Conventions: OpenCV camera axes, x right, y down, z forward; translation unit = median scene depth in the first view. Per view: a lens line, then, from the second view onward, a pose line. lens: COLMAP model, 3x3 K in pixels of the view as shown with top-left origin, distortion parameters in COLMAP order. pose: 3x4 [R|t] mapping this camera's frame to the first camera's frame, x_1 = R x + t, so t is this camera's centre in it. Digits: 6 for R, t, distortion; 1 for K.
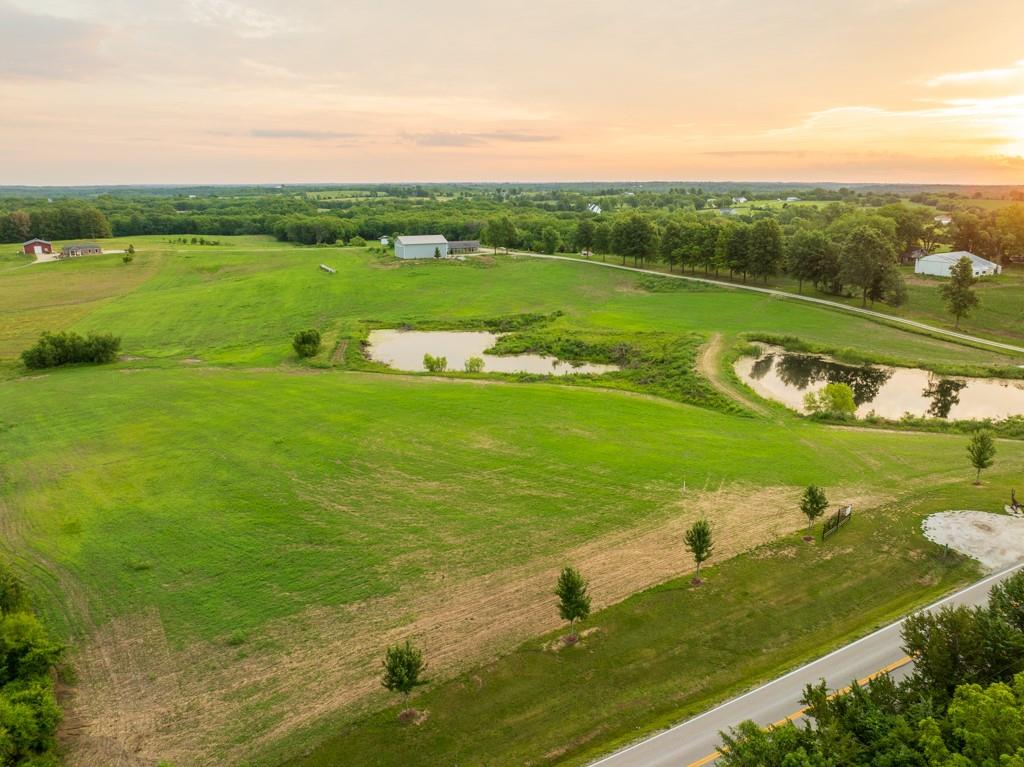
lens RADIAL K [[718.8, 0, 515.7], [0, 718.8, 381.1], [0, 0, 1]] dist [-0.033414, -0.008089]
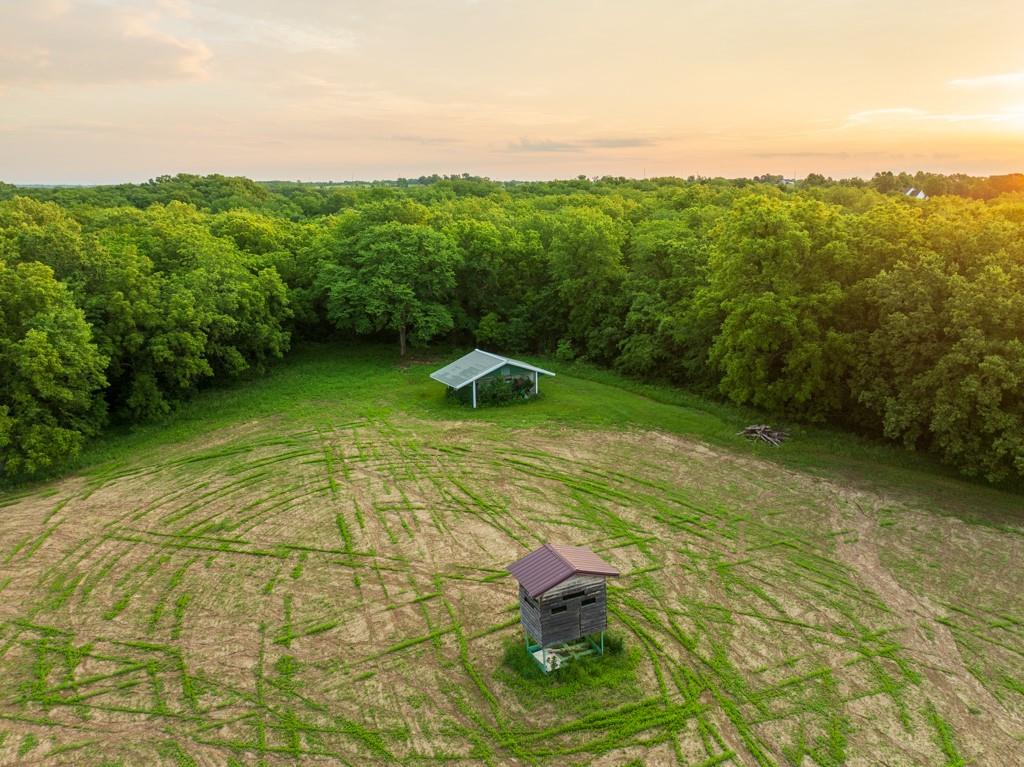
lens RADIAL K [[725.7, 0, 516.3], [0, 725.7, 380.3], [0, 0, 1]] dist [-0.042661, 0.008675]
pose [[0.999255, 0.012330, -0.036581, -0.182337], [-0.012514, 0.999910, -0.004790, -0.208116], [0.036518, 0.005245, 0.999319, 0.924901]]
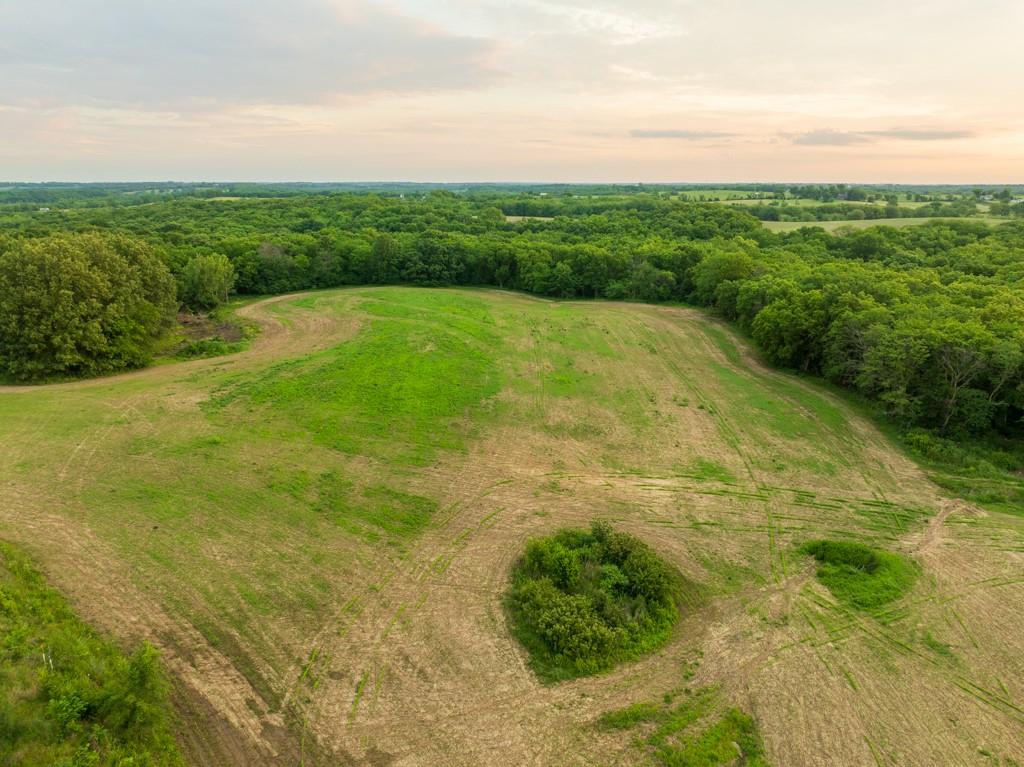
lens RADIAL K [[718.8, 0, 515.7], [0, 718.8, 381.1], [0, 0, 1]] dist [-0.033414, -0.008089]
pose [[0.895893, 0.118357, -0.428215, -0.322371], [-0.118535, 0.992600, 0.026357, -0.199116], [0.428166, 0.027146, 0.903292, 0.766013]]
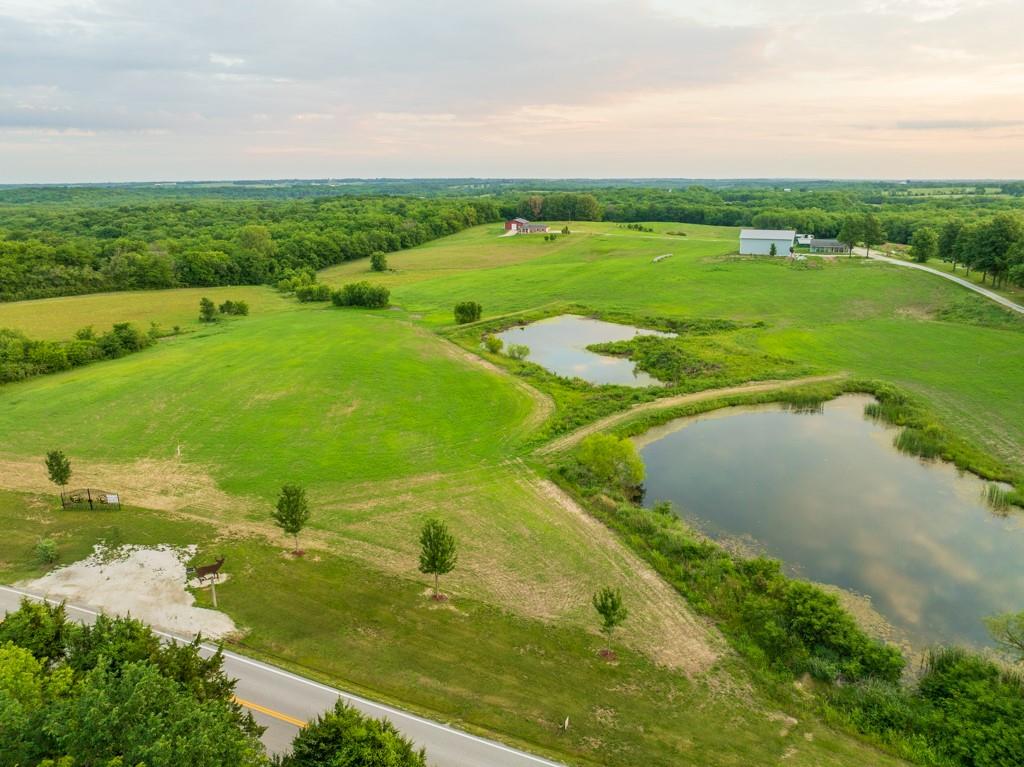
lens RADIAL K [[718.8, 0, 515.7], [0, 718.8, 381.1], [0, 0, 1]] dist [-0.033414, -0.008089]
pose [[0.679093, 0.193797, -0.708008, 0.196536], [-0.189017, 0.978161, 0.086447, -0.020745], [0.709299, 0.075120, 0.700894, 0.094452]]
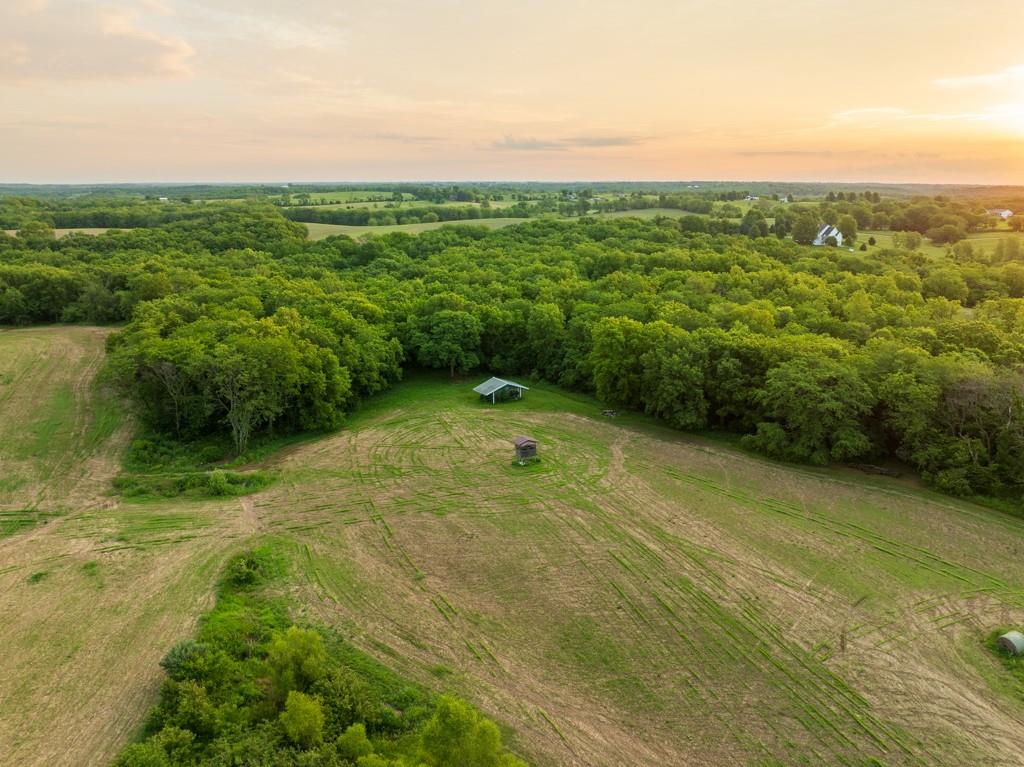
lens RADIAL K [[725.2, 0, 512.0], [0, 725.2, 383.5], [0, 0, 1]] dist [-0.036537, 0.003167]
pose [[0.999654, 0.009872, -0.024361, -0.179825], [-0.009834, 0.999950, 0.001696, -0.212310], [0.024377, -0.001456, 0.999702, 0.765044]]
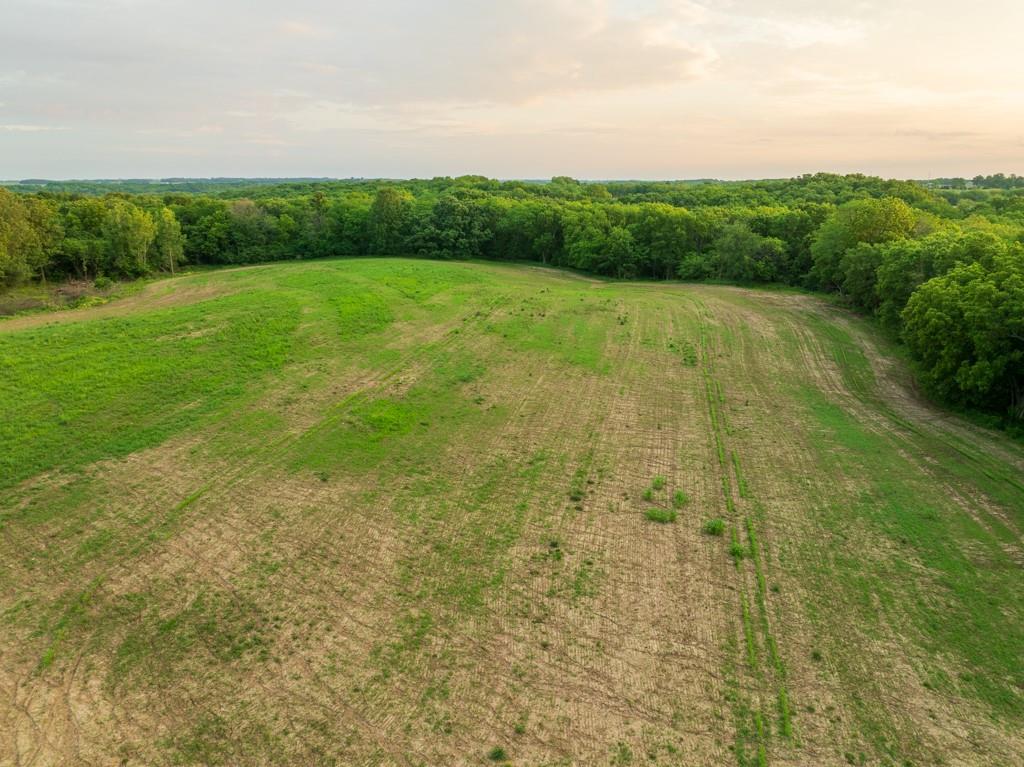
lens RADIAL K [[725.7, 0, 516.3], [0, 725.7, 380.3], [0, 0, 1]] dist [-0.042661, 0.008675]
pose [[0.791693, 0.160926, -0.589343, -0.338902], [-0.161928, 0.985454, 0.051563, -0.208253], [0.589068, 0.054609, 0.806236, 0.916439]]
